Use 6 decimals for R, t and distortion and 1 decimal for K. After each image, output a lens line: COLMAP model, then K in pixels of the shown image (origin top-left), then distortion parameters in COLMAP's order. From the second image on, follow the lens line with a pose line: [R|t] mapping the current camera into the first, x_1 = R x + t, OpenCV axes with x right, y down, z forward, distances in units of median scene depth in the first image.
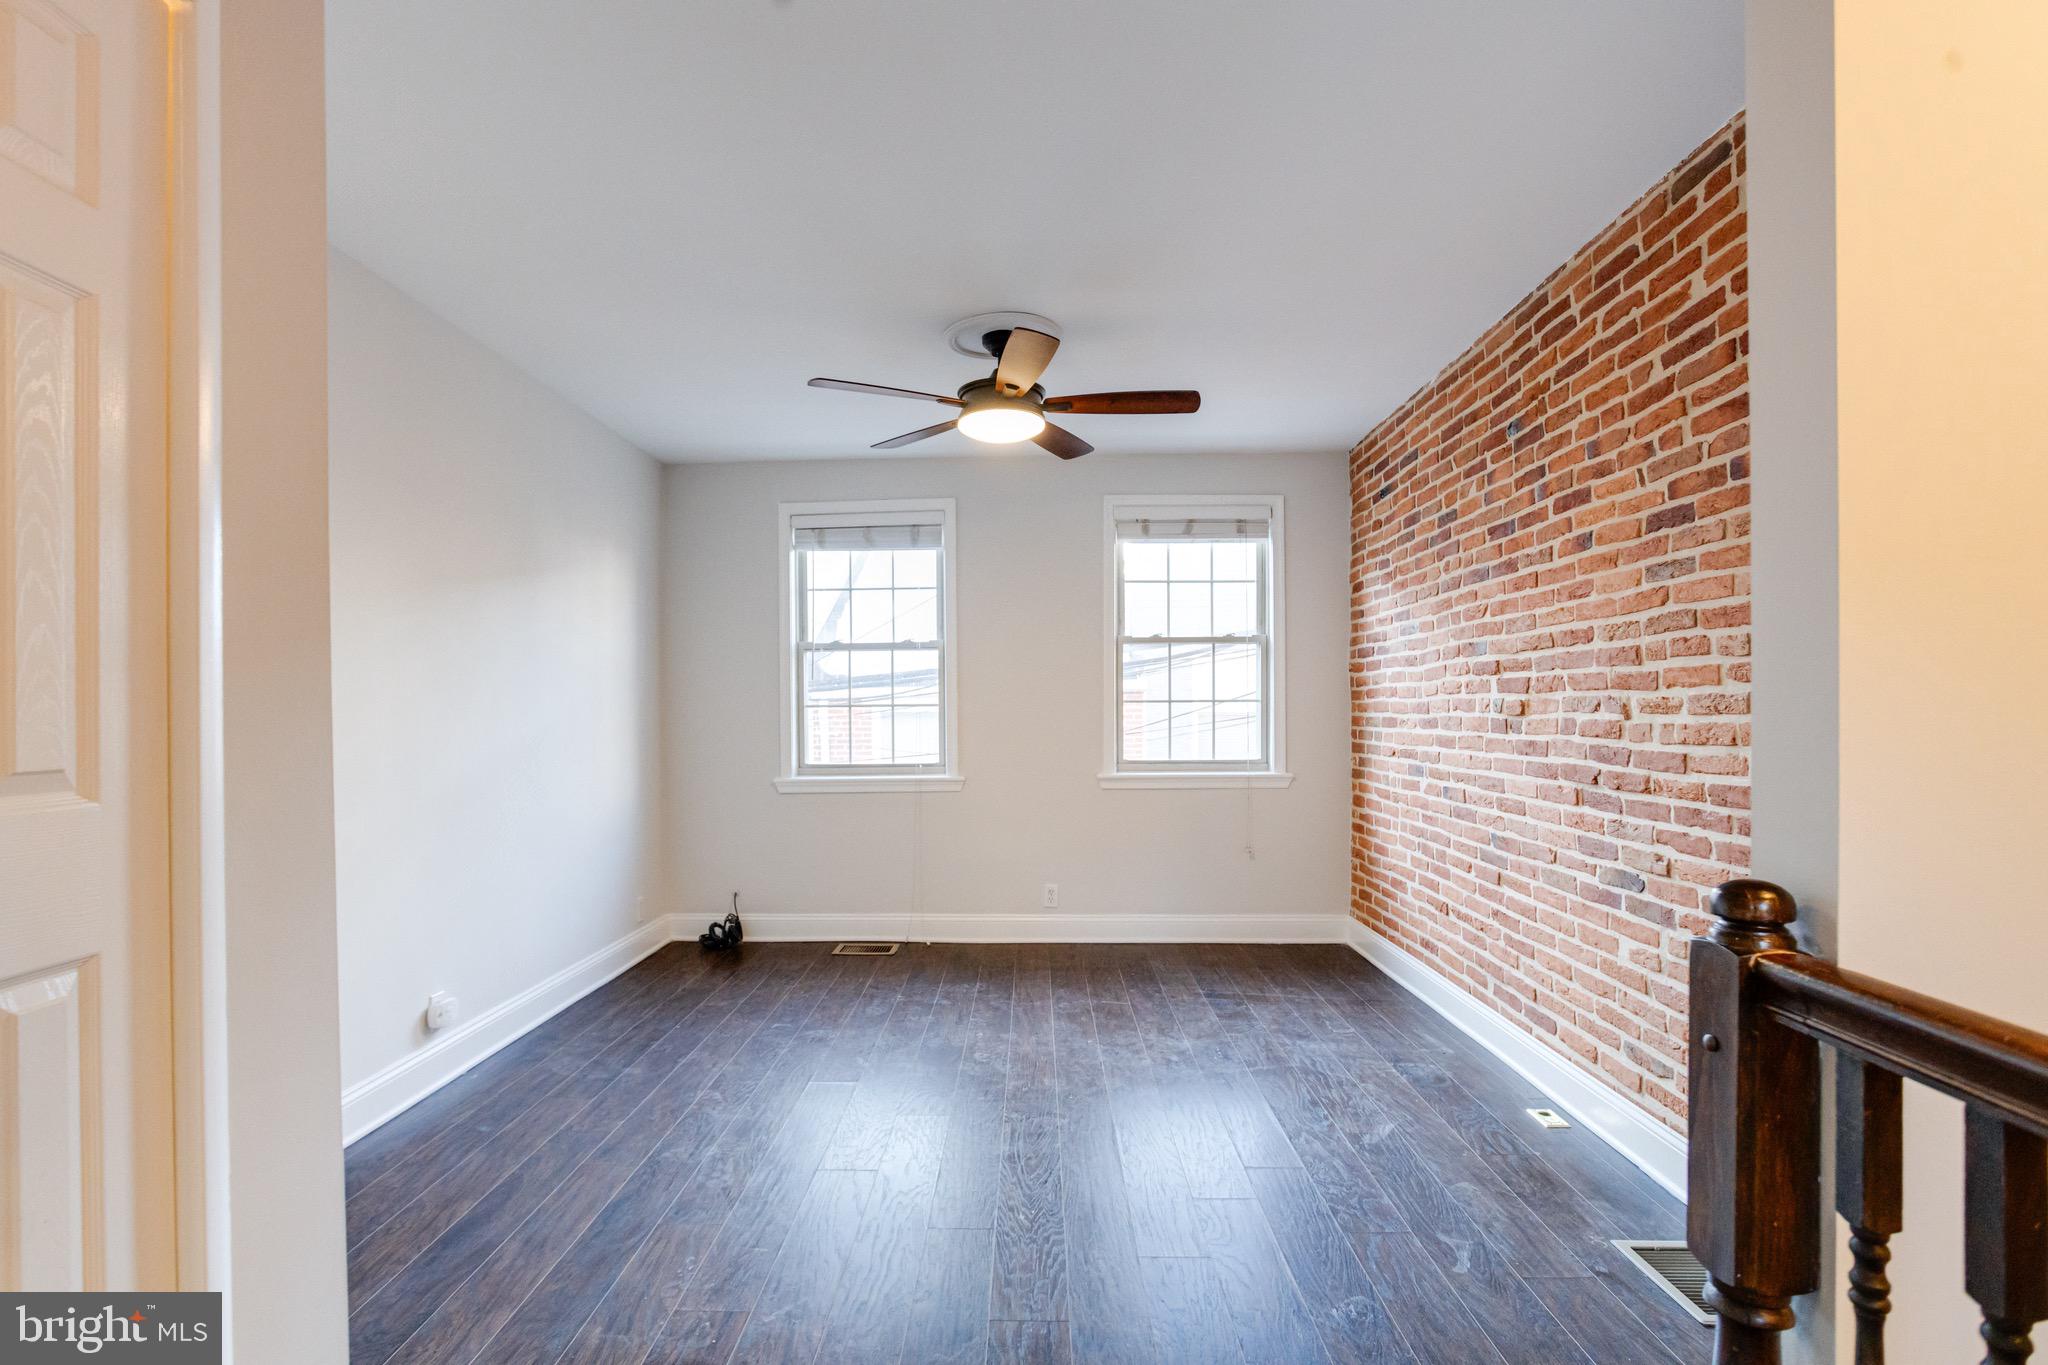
lens RADIAL K [[999.7, 0, 996.9], [0, 999.7, 712.2], [0, 0, 1]] dist [-0.054183, 0.034504]
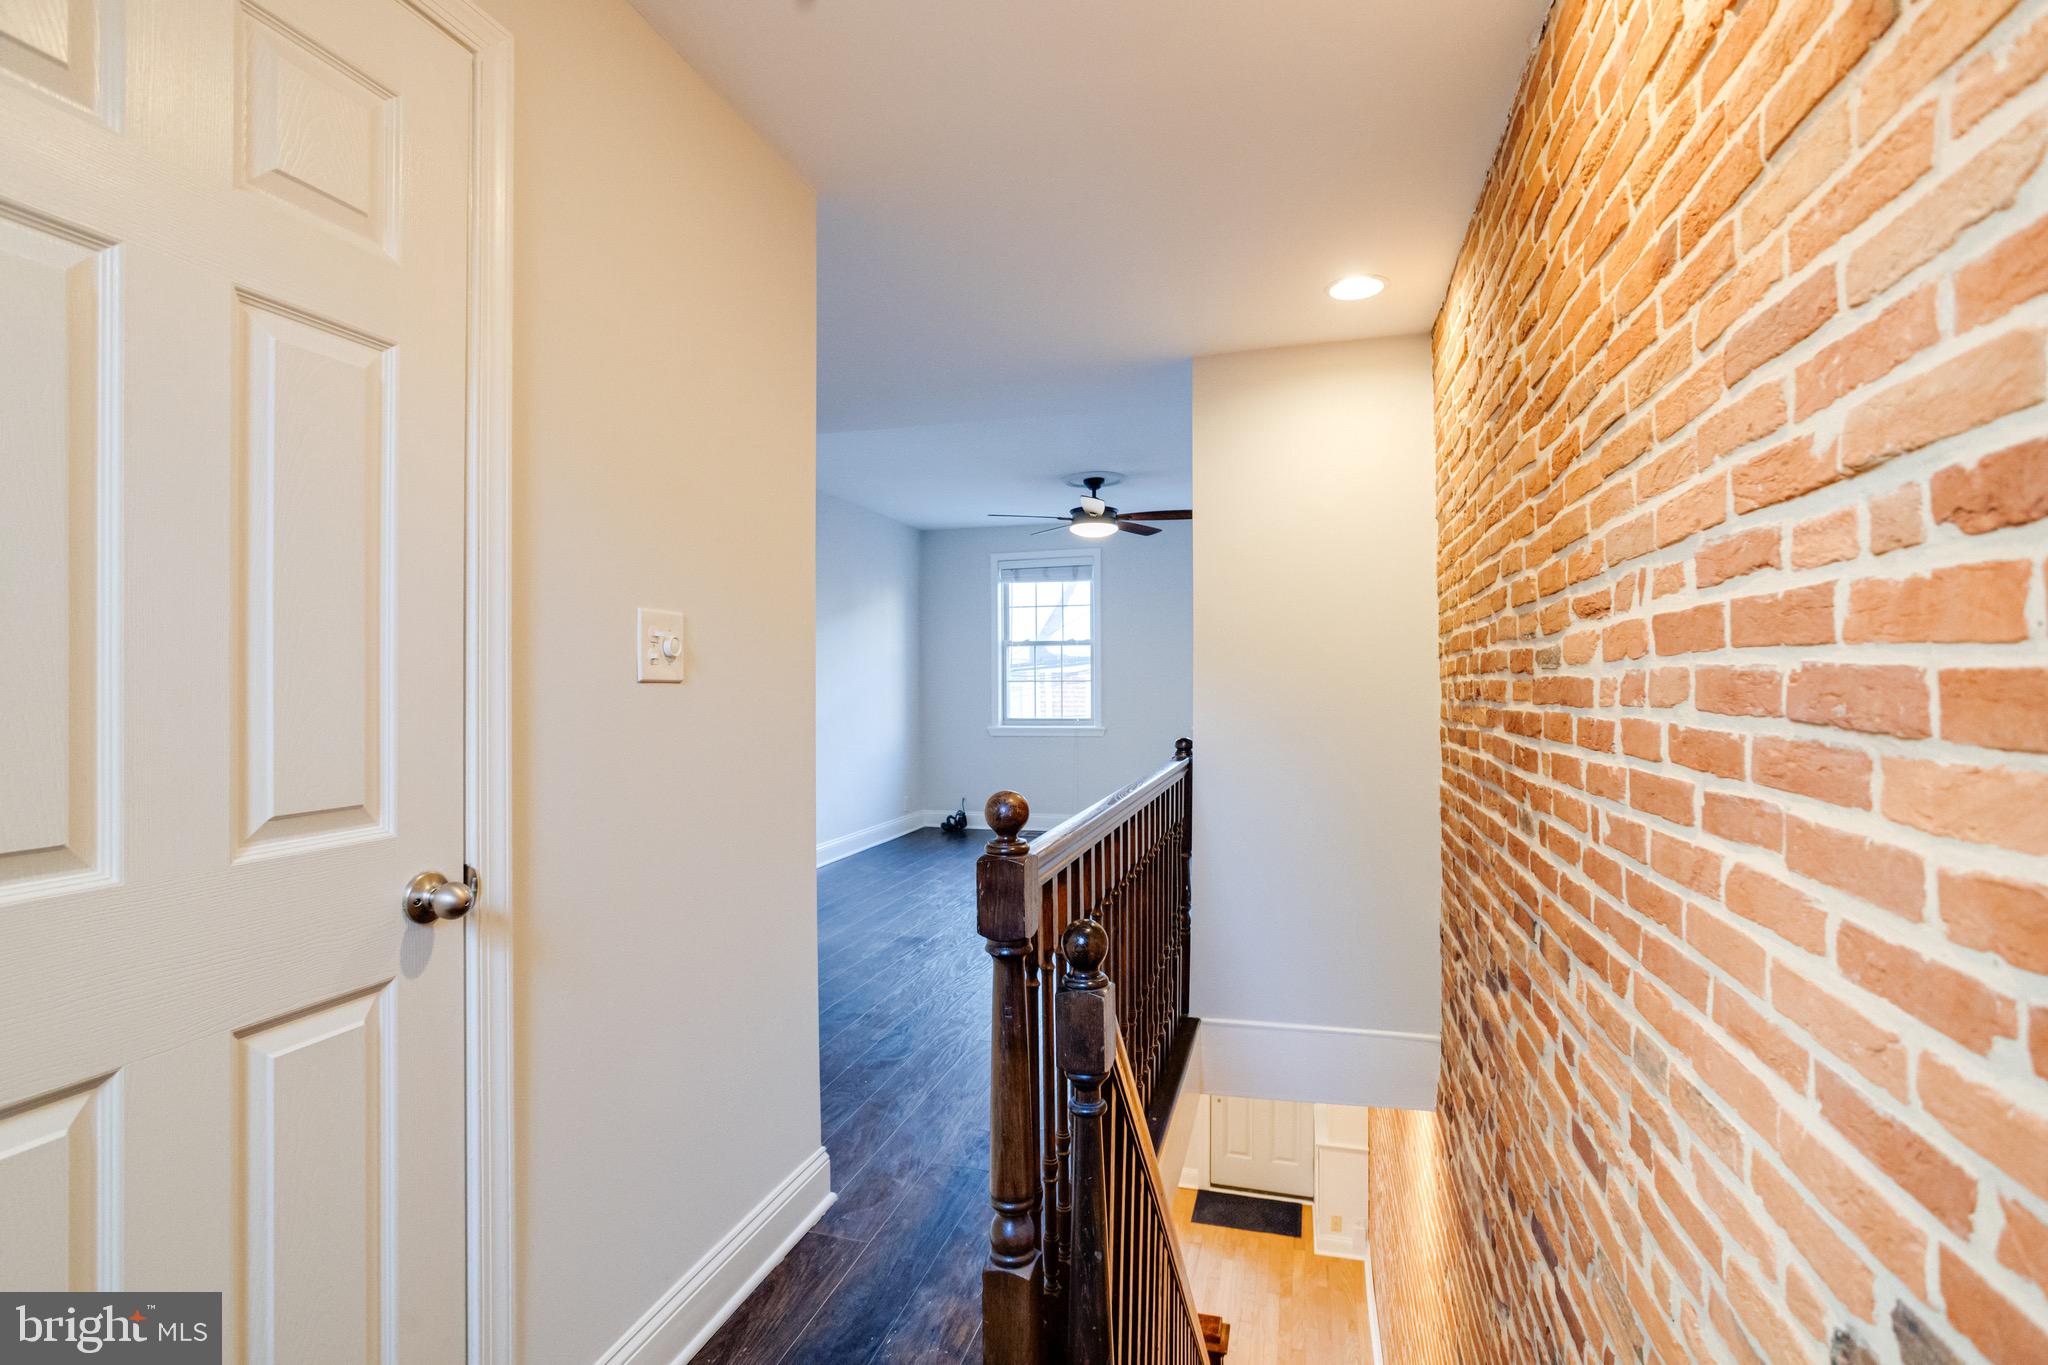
lens RADIAL K [[987.2, 0, 1004.3], [0, 987.2, 672.9], [0, 0, 1]] dist [-0.041248, 0.019723]
pose [[0.967740, 0.003077, -0.251933, 0.219950], [-0.005267, 0.999954, -0.008020, -0.007815], [0.251897, 0.009088, 0.967711, -0.572402]]
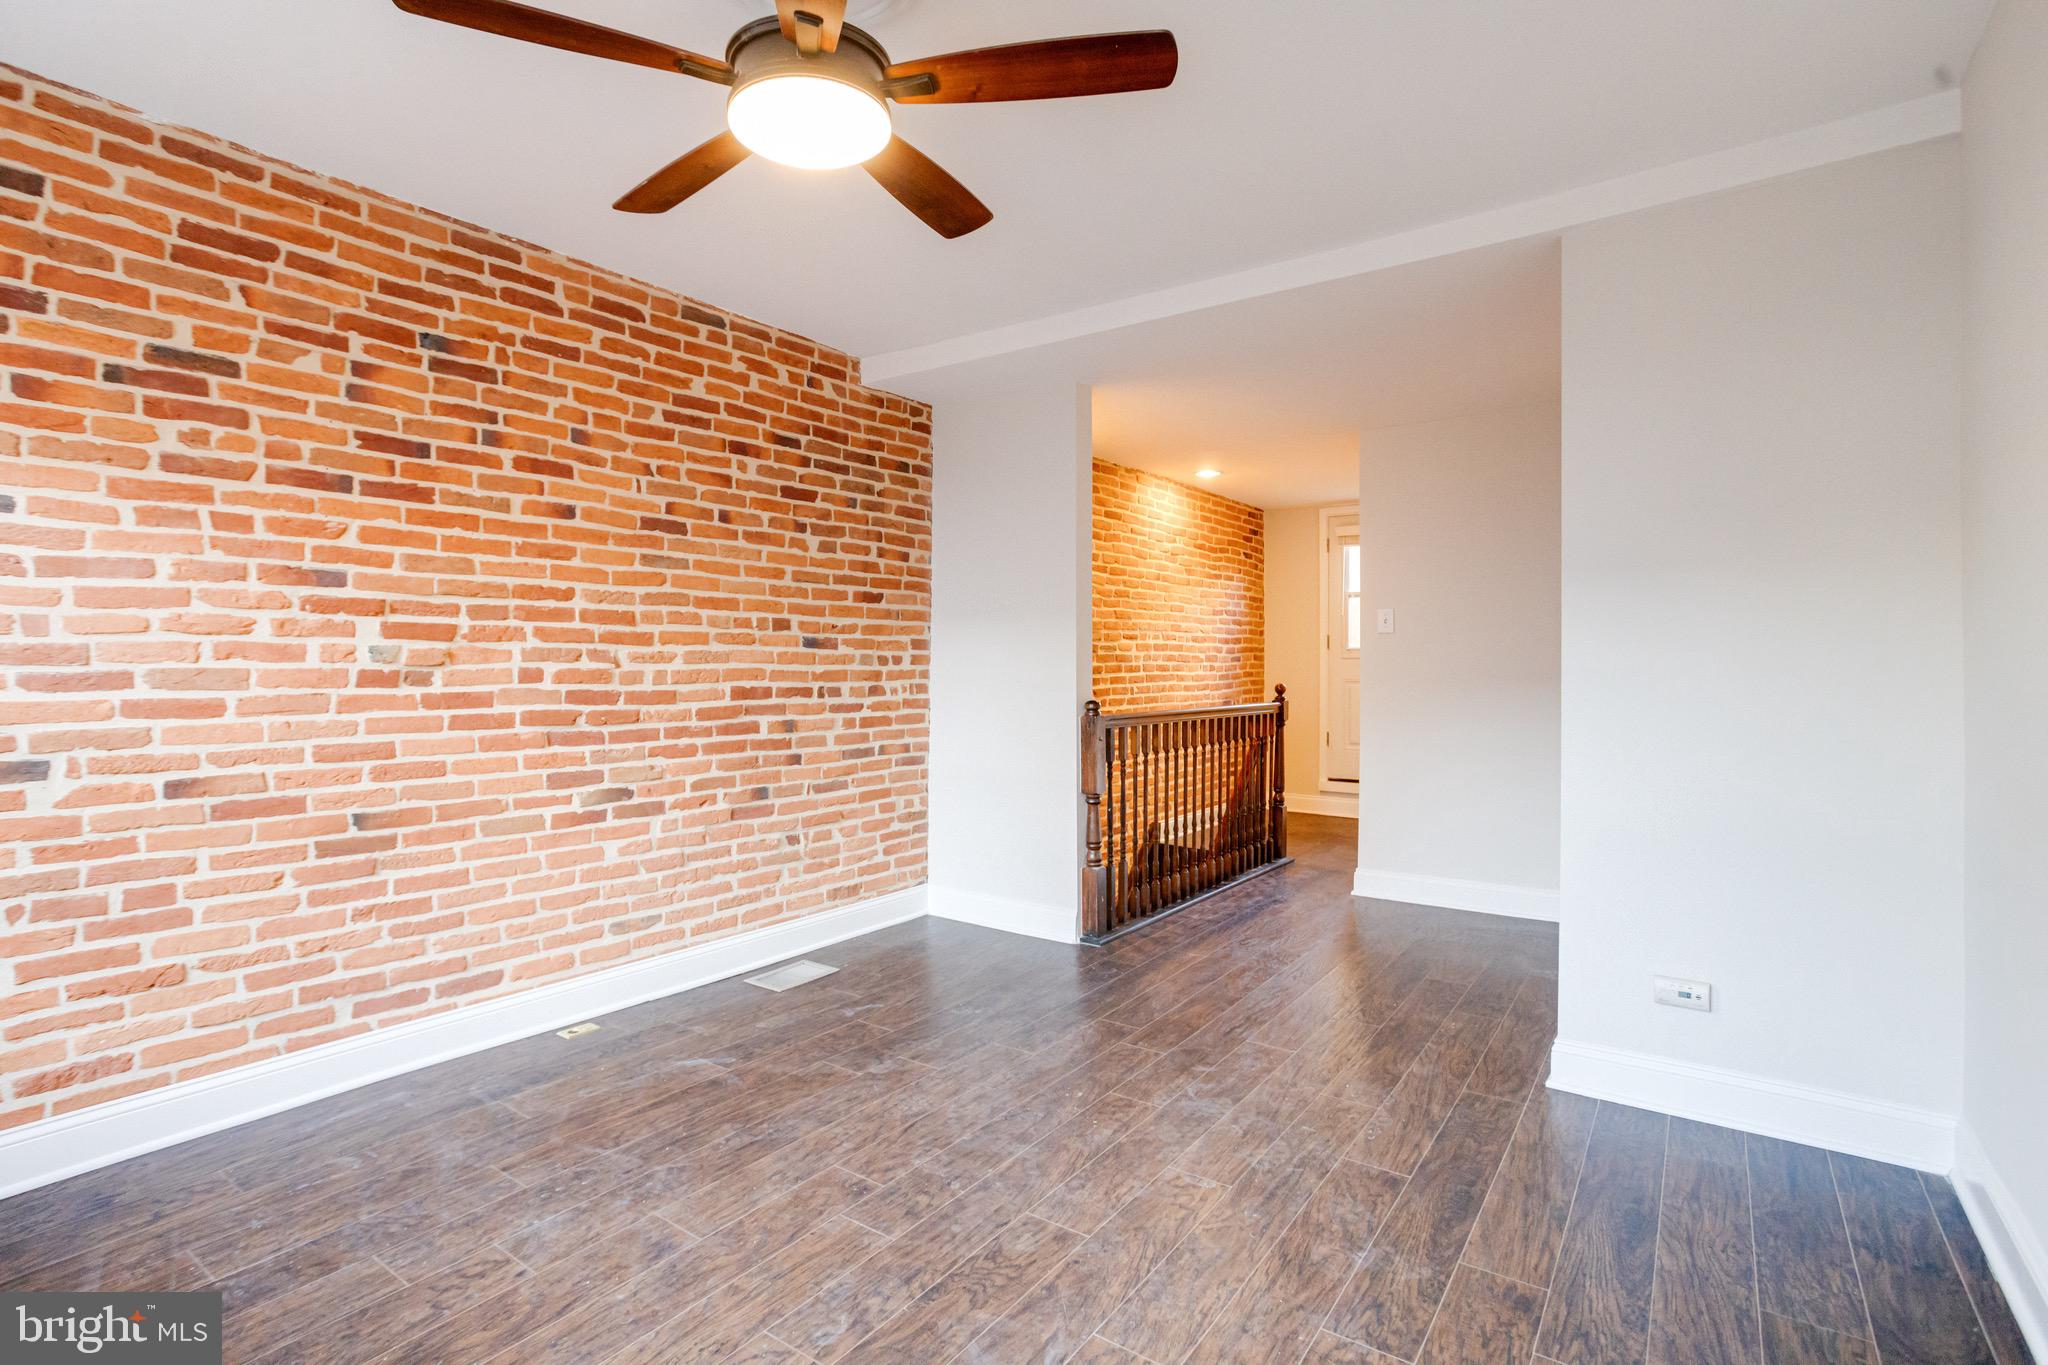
lens RADIAL K [[992.4, 0, 999.0], [0, 992.4, 663.2], [0, 0, 1]] dist [-0.058557, 0.033137]
pose [[-0.829388, 0.005734, 0.558644, -0.272079], [0.005133, 0.999983, -0.002644, 0.004261], [-0.558650, 0.000674, -0.829403, 1.008971]]
